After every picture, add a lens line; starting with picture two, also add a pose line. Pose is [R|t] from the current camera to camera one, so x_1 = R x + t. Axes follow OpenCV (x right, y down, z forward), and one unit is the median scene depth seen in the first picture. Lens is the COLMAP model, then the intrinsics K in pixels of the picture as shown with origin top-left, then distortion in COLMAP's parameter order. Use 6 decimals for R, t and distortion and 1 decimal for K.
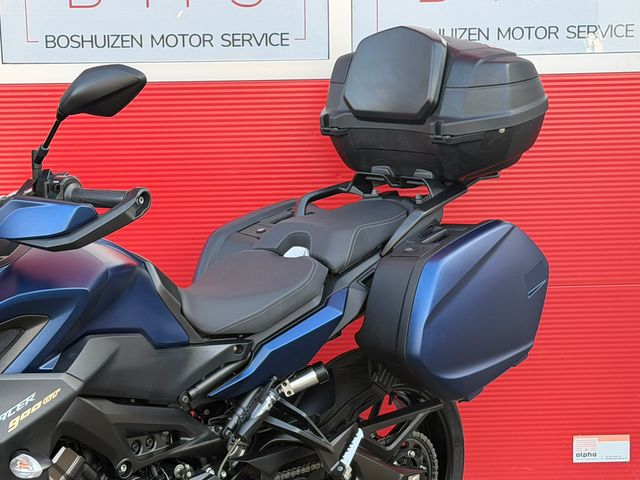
lens RADIAL K [[1481.9, 0, 326.6], [0, 1481.9, 259.6], [0, 0, 1]] dist [0.114163, 0.329110]
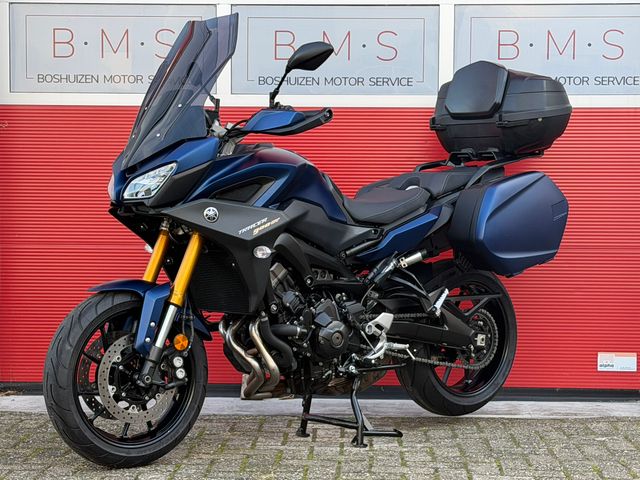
lens RADIAL K [[1477.0, 0, 333.7], [0, 1477.0, 263.4], [0, 0, 1]] dist [0.118213, 0.345405]
pose [[0.995963, 0.026798, -0.085673, 0.038931], [-0.037406, 0.991487, -0.124720, 0.306933], [0.081602, 0.127421, 0.988486, -0.667296]]
